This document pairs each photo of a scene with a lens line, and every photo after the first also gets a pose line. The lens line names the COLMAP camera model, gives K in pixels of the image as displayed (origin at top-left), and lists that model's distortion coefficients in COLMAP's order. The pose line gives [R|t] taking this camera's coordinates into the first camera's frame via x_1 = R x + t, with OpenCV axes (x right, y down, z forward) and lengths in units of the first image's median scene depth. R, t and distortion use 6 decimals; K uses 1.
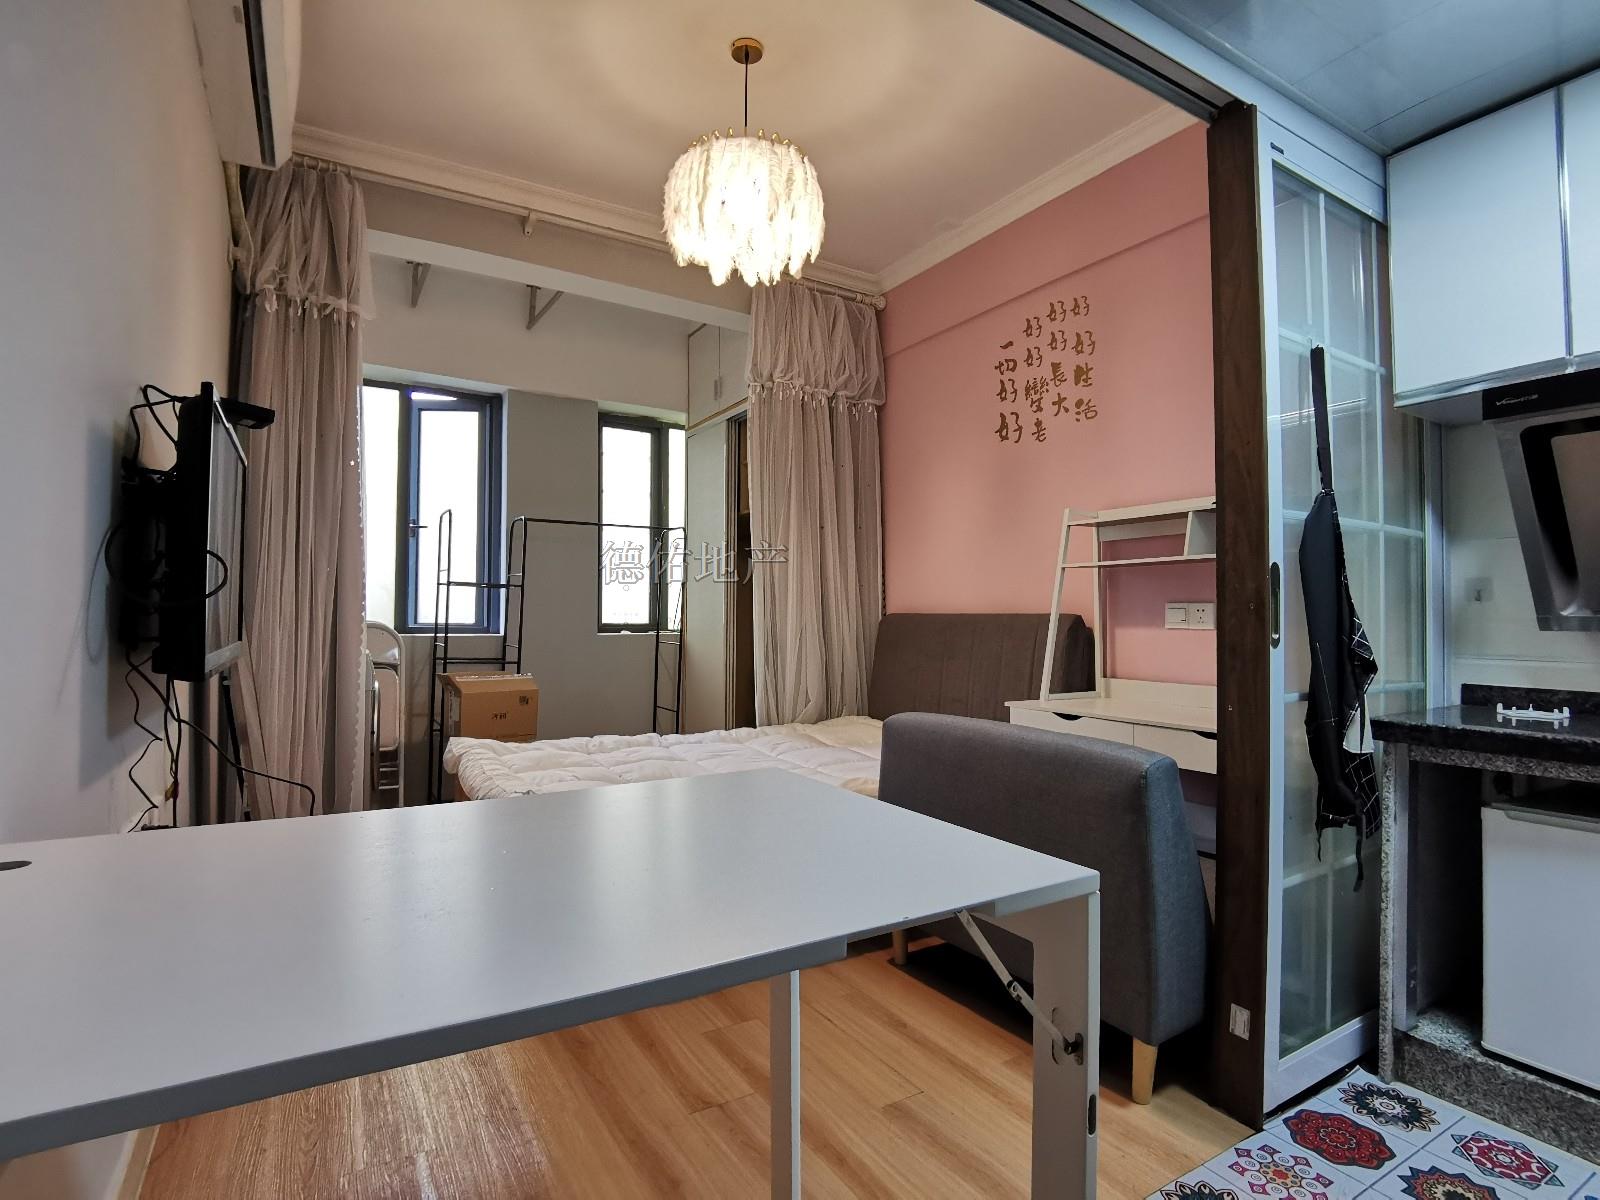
lens RADIAL K [[822.5, 0, 793.0], [0, 822.5, 587.4], [0, 0, 1]] dist [-0.010527, -0.000650]
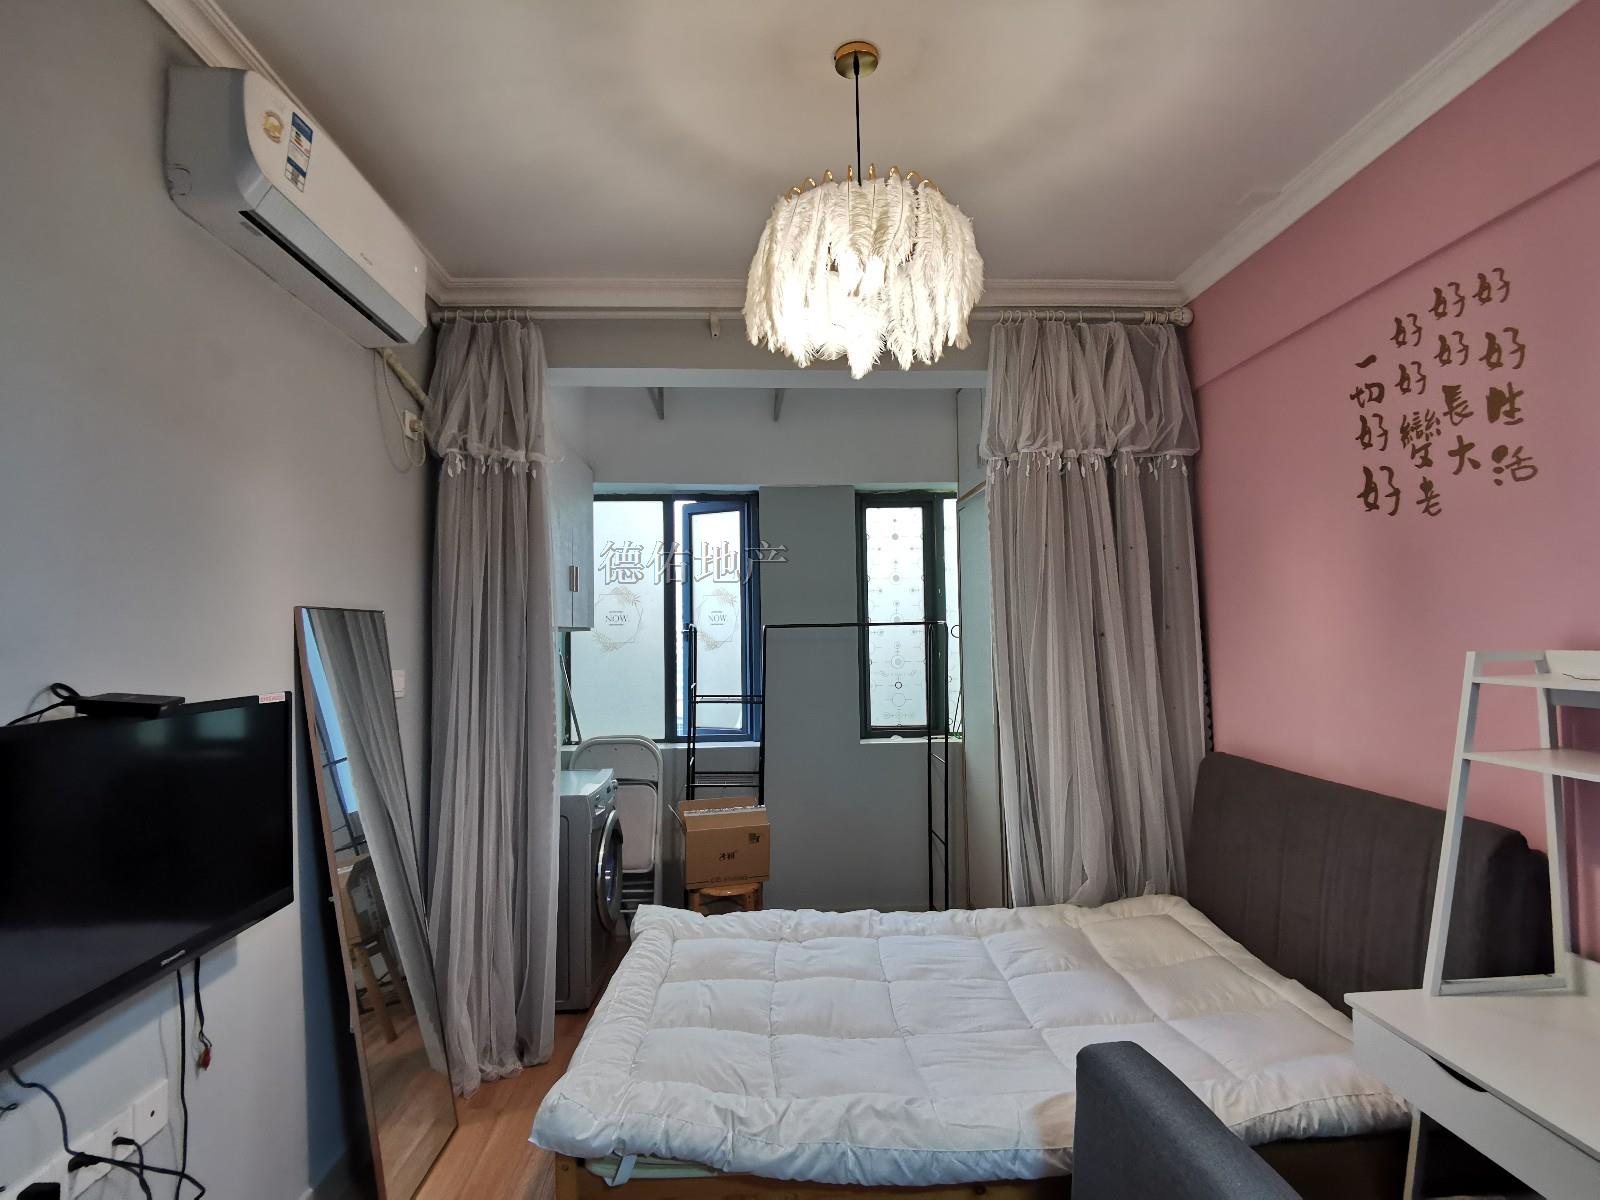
lens RADIAL K [[822.5, 0, 801.9], [0, 822.5, 587.5], [0, 0, 1]] dist [-0.010527, -0.000650]
pose [[0.889375, -0.049920, -0.454445, 0.153570], [0.043560, 0.998751, -0.024460, -0.125664], [0.455098, 0.001959, 0.890439, 0.239282]]
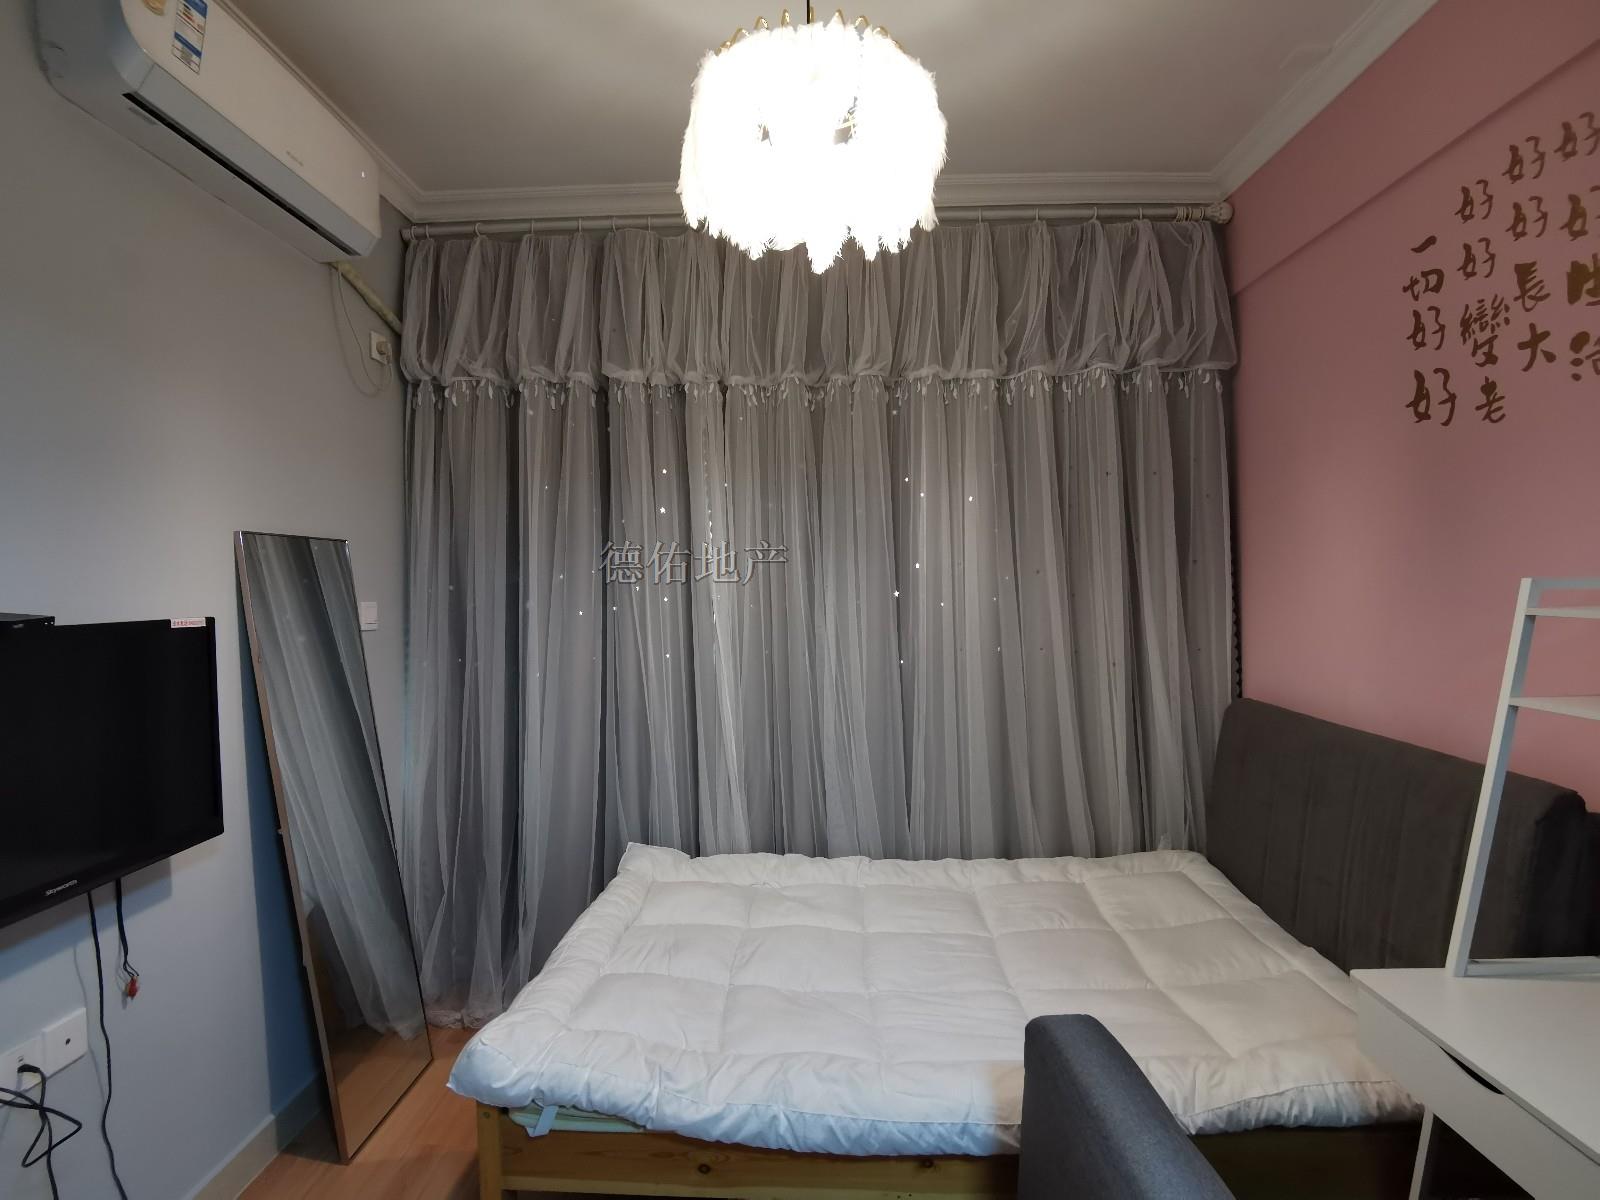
lens RADIAL K [[822.5, 0, 795.3], [0, 822.5, 585.7], [0, 0, 1]] dist [-0.010527, -0.000650]
pose [[0.853063, -0.018102, -0.521494, 0.186256], [0.041766, 0.998560, 0.033660, -0.107115], [0.520134, -0.050495, 0.852591, 0.318658]]
